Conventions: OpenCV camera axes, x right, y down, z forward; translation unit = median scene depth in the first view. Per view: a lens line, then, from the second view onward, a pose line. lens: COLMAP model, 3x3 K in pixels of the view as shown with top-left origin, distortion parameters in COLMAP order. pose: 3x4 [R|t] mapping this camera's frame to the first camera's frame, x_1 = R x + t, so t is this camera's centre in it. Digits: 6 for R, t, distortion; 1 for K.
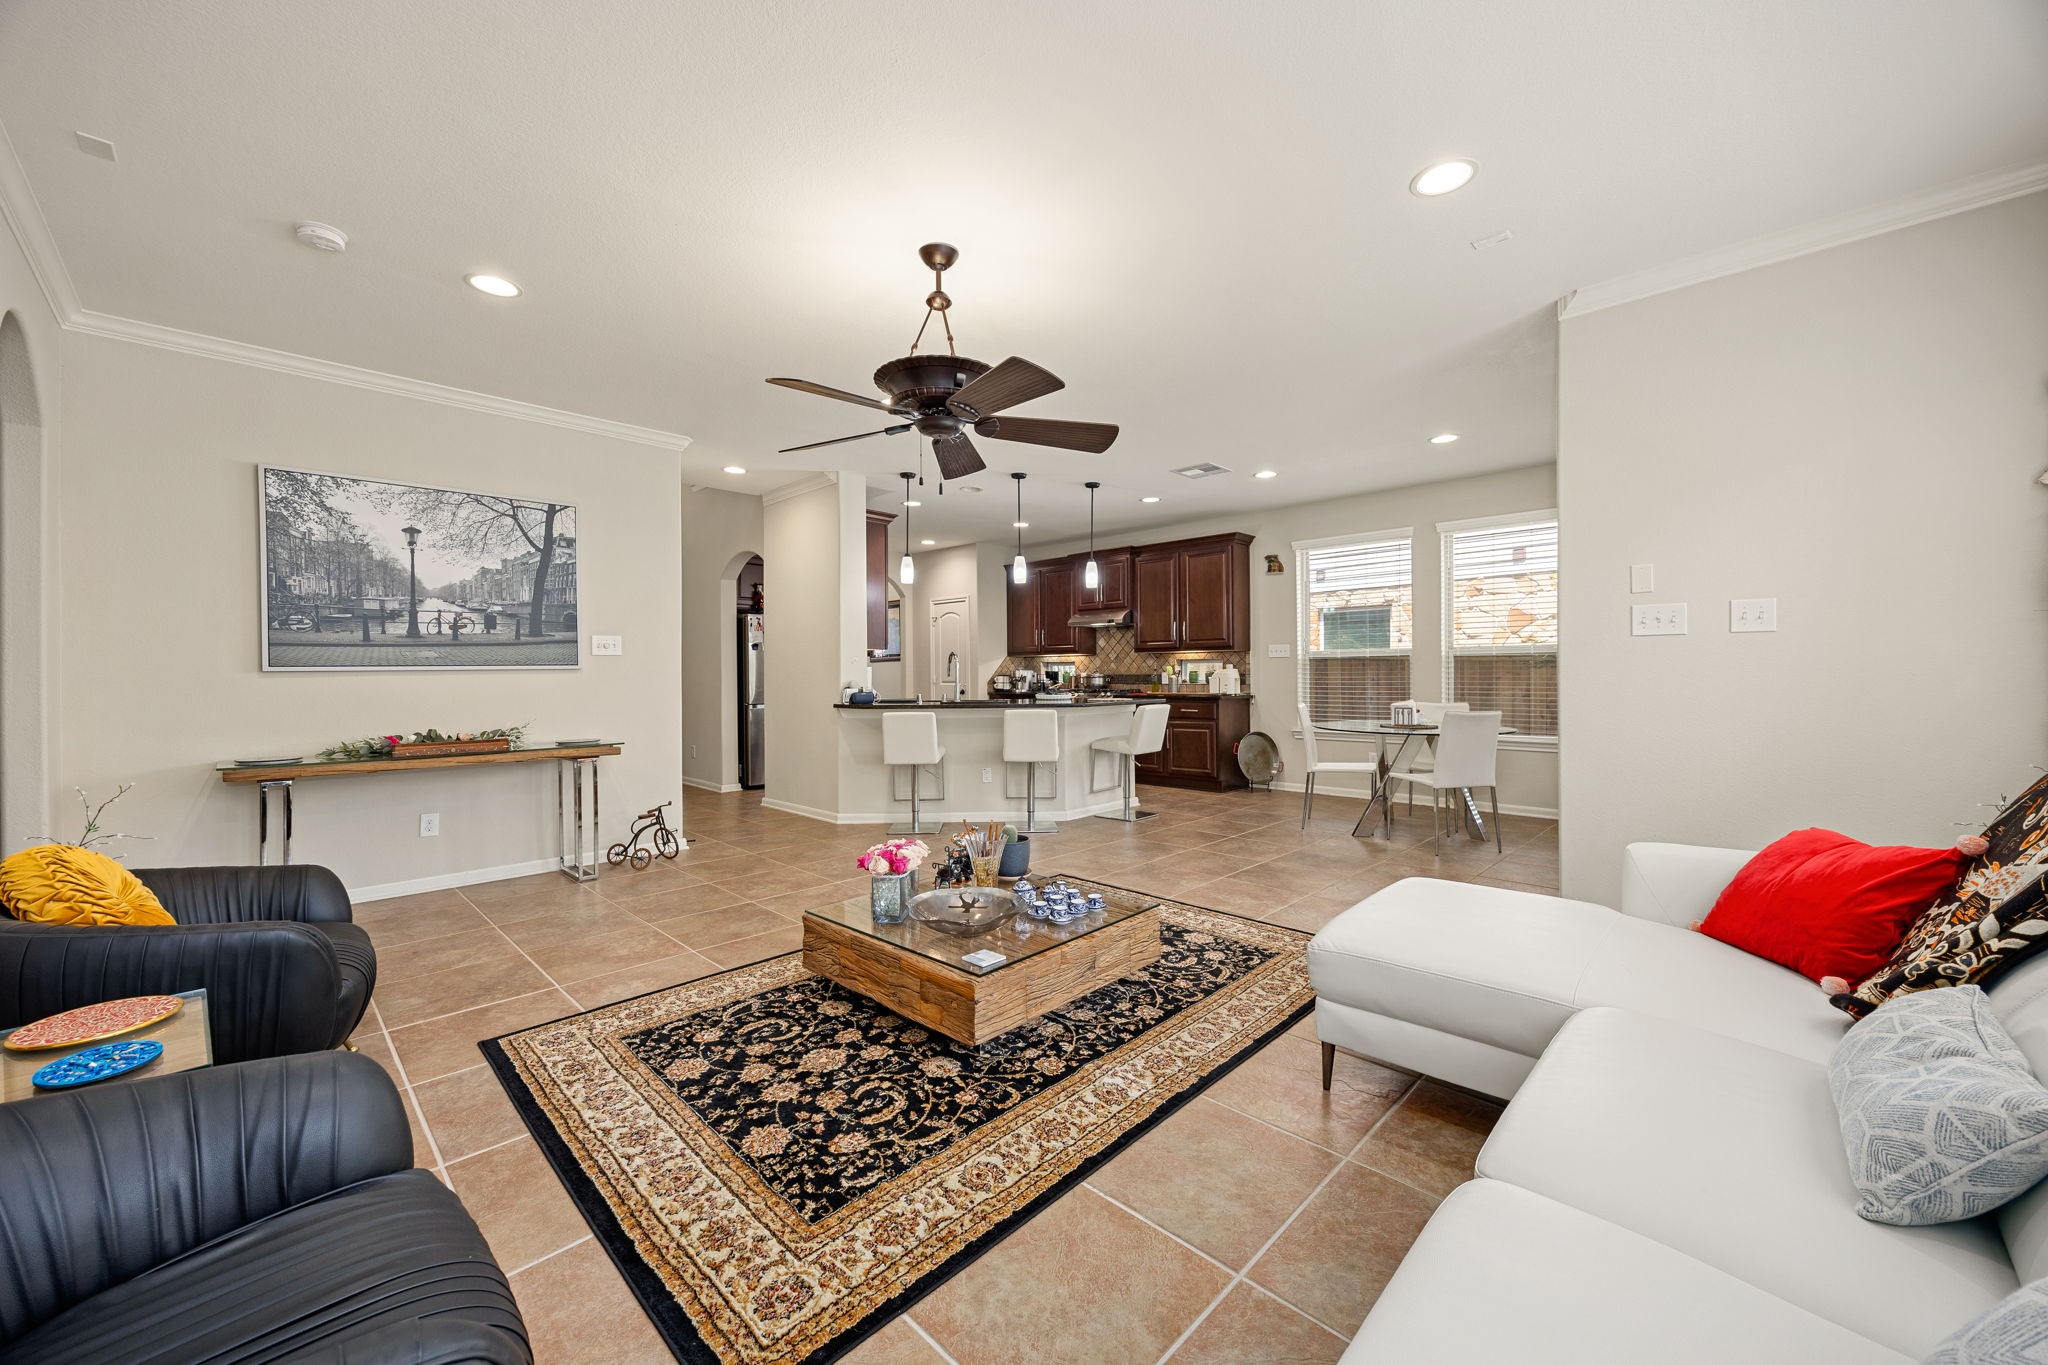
lens RADIAL K [[778.5, 0, 1022.8], [0, 778.5, 675.7], [0, 0, 1]] dist [-0.004146, -0.000574]
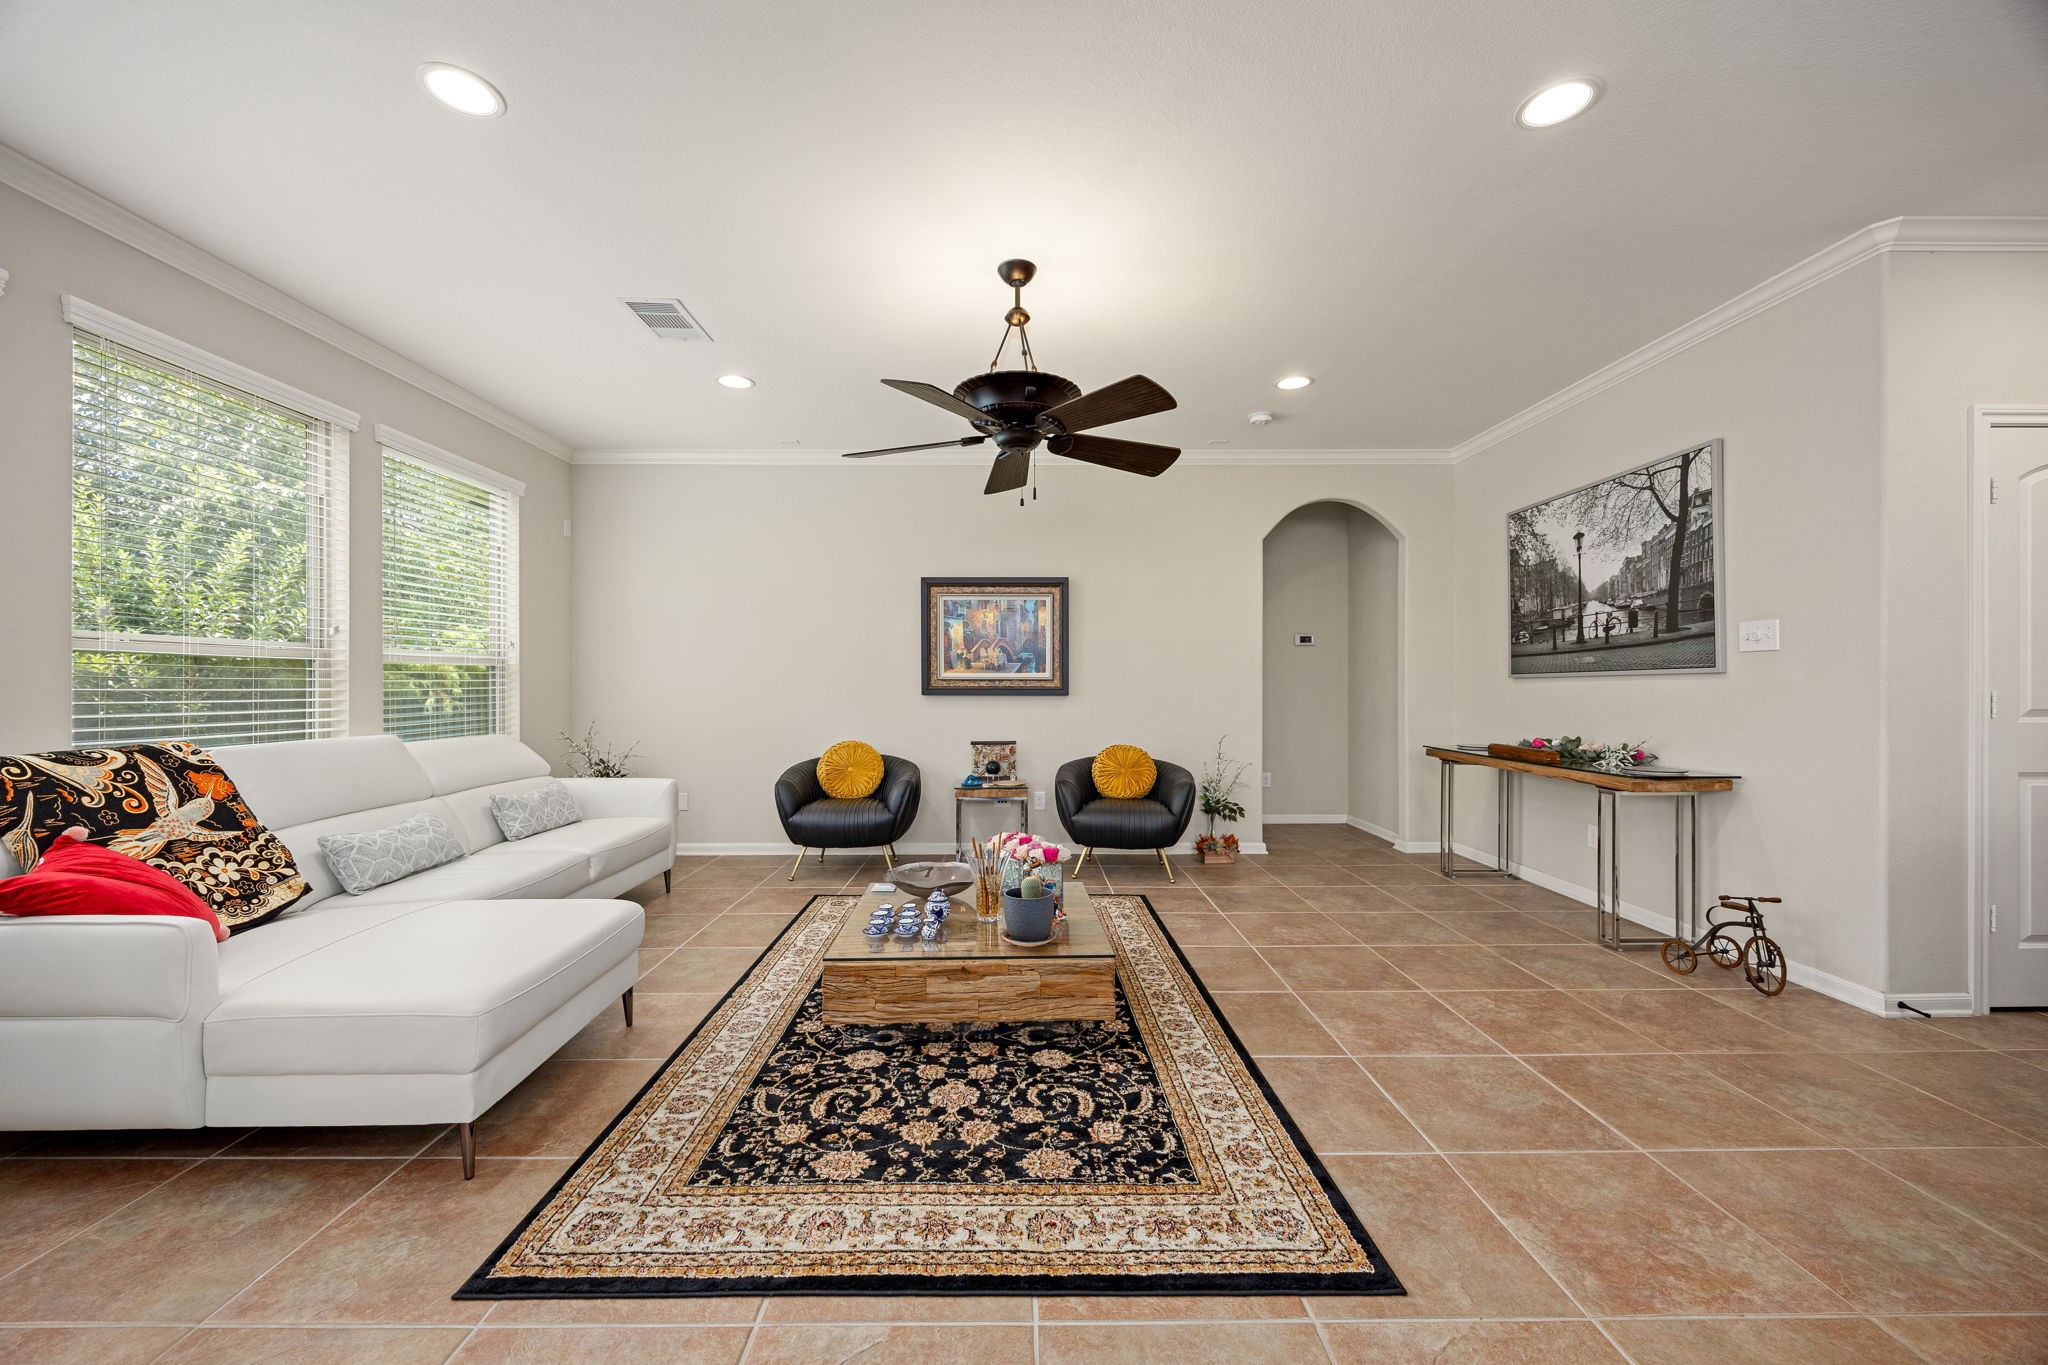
lens RADIAL K [[778.5, 0, 1016.8], [0, 778.5, 688.4], [0, 0, 1]] dist [-0.004146, -0.000574]
pose [[-0.709669, 0.011528, -0.704441, 0.606341], [0.004340, 0.999919, 0.011991, -0.009524], [0.704522, 0.005452, -0.709661, 1.712108]]
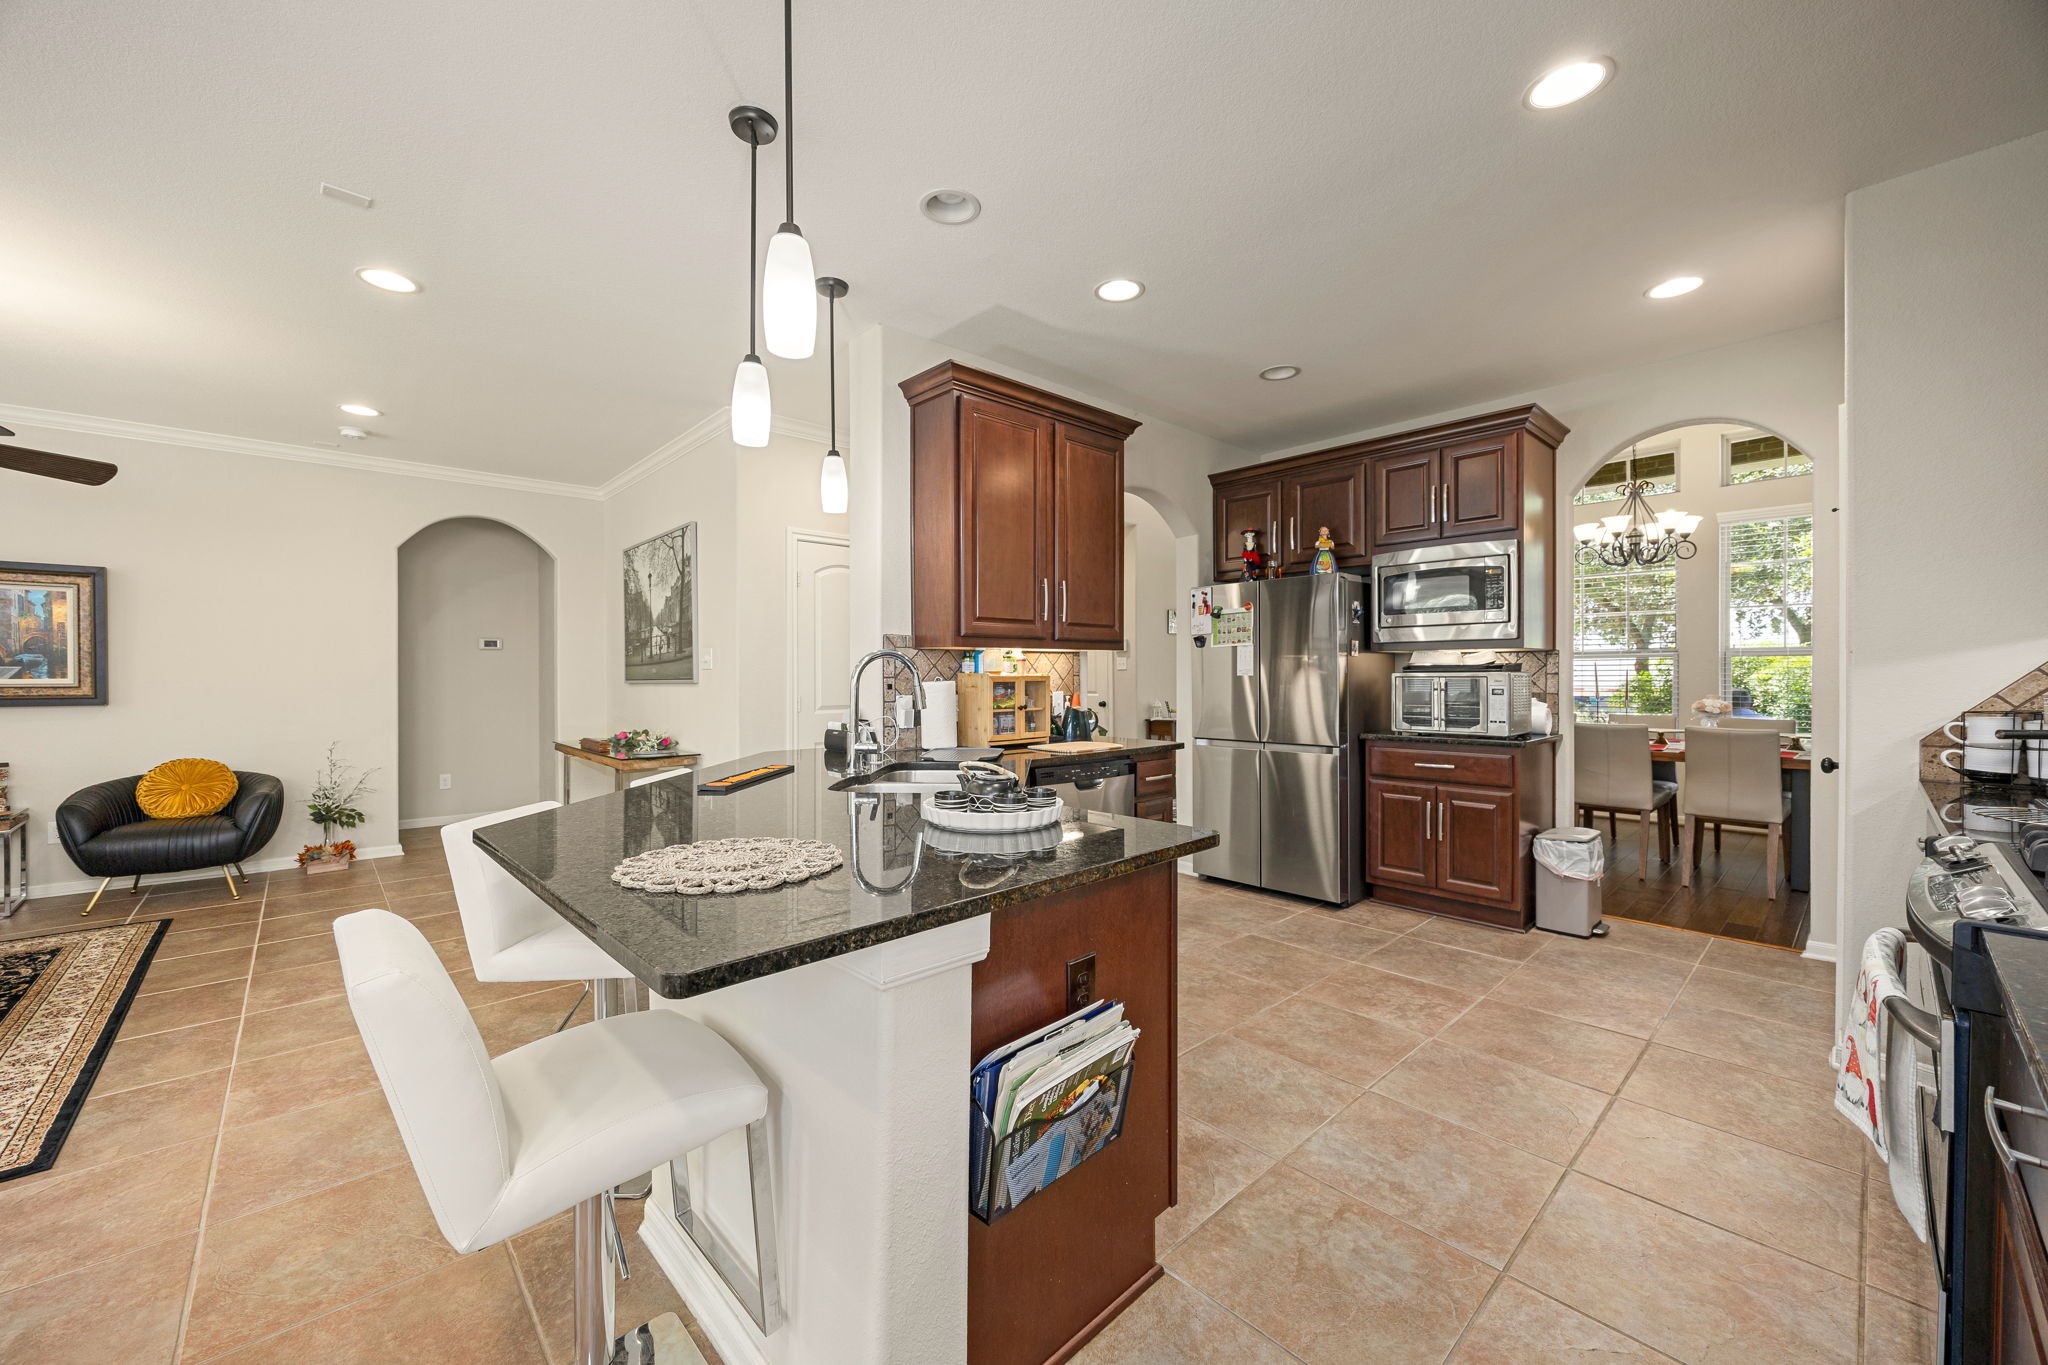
lens RADIAL K [[778.5, 0, 1022.8], [0, 778.5, 679.8], [0, 0, 1]] dist [-0.004146, -0.000574]
pose [[-0.048490, 0.011668, -0.998756, 0.695620], [-0.000431, 0.999931, 0.011703, -0.039892], [0.998824, 0.000998, -0.048481, 2.410248]]
